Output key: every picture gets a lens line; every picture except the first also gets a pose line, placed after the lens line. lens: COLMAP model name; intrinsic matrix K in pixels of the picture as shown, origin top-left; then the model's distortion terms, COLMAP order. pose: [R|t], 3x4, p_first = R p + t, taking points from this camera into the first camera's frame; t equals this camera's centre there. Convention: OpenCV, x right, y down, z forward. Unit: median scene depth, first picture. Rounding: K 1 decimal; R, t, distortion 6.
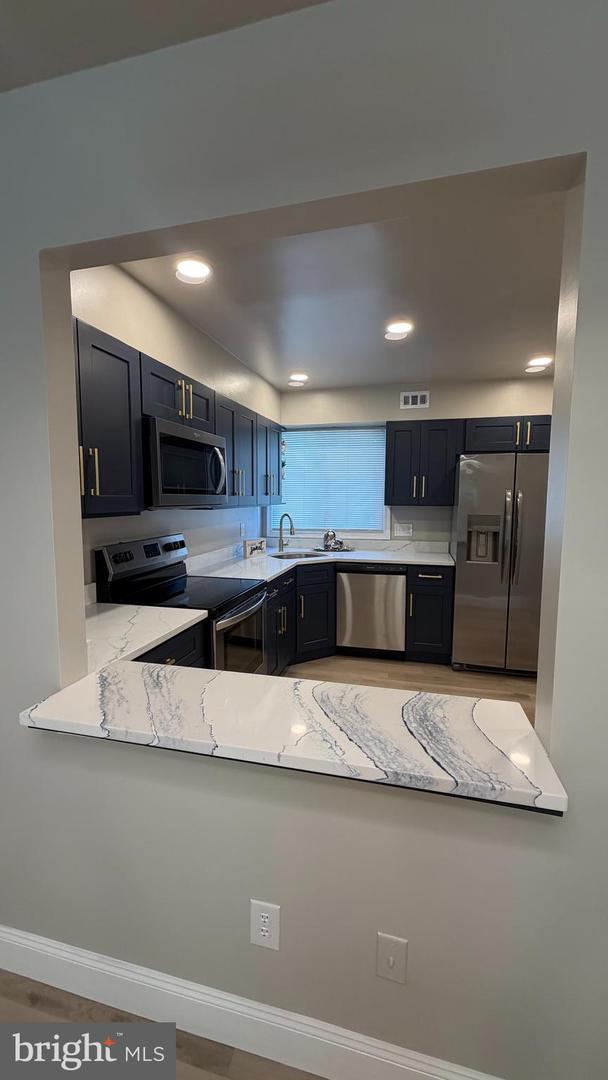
lens RADIAL K [[428.3, 0, 294.1], [0, 428.3, 529.9], [0, 0, 1]] dist [0.000589, 0.000429]
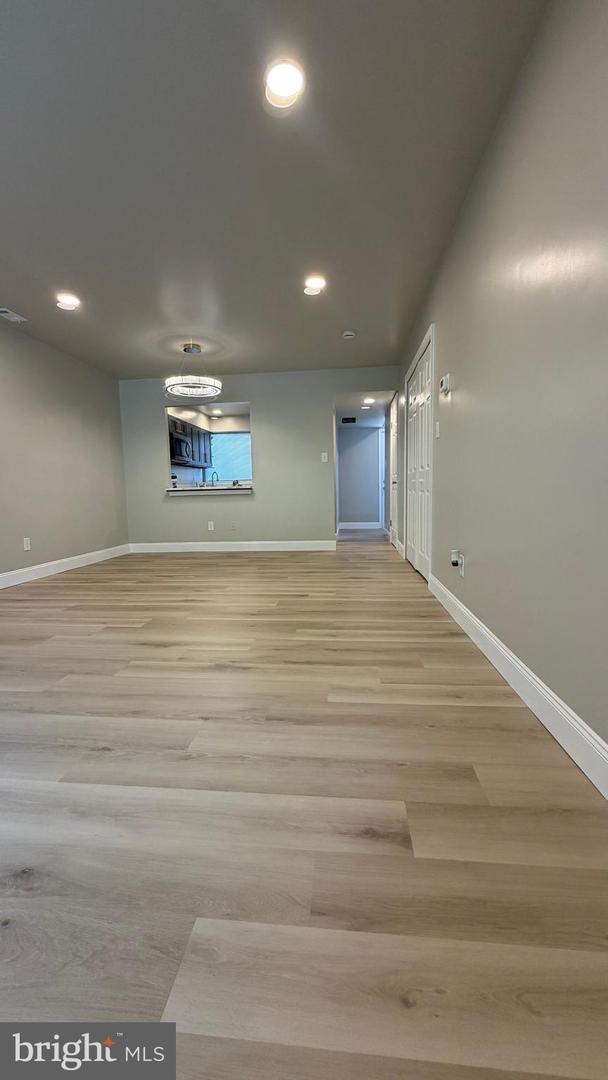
lens RADIAL K [[428.3, 0, 304.5], [0, 428.3, 540.6], [0, 0, 1]] dist [0.000589, 0.000429]
pose [[0.984542, -0.041827, 0.170081, 0.050484], [0.038961, 0.999037, 0.020159, 0.307006], [-0.170761, -0.013221, 0.985224, -1.331650]]
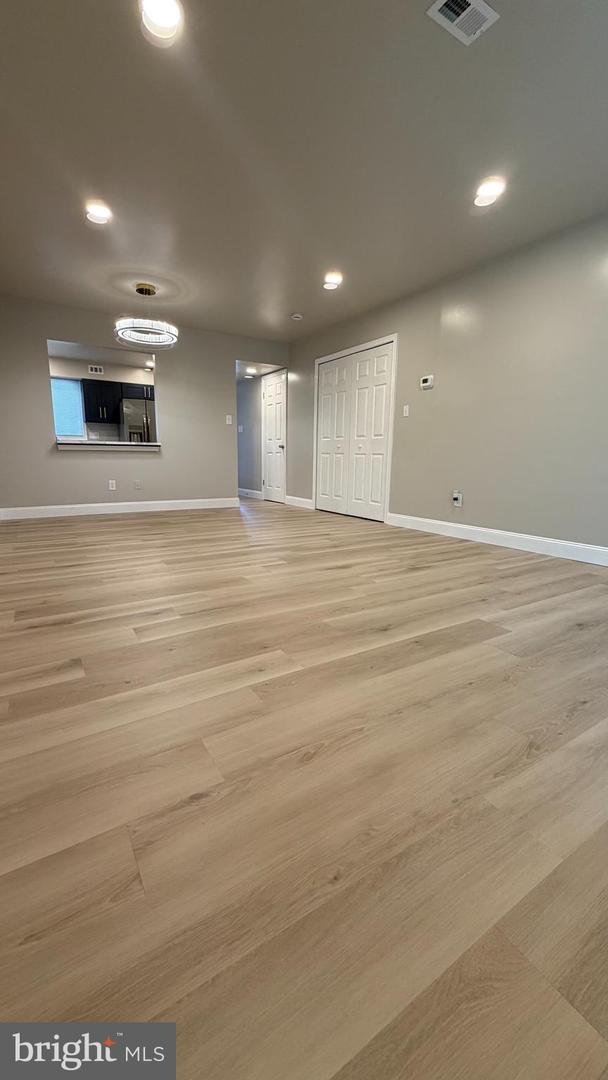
lens RADIAL K [[428.3, 0, 299.3], [0, 428.3, 534.9], [0, 0, 1]] dist [0.000589, 0.000429]
pose [[0.680970, -0.127329, 0.721157, -0.649248], [0.059096, 0.991111, 0.119189, 0.303066], [-0.729923, -0.038547, 0.682442, -1.175241]]
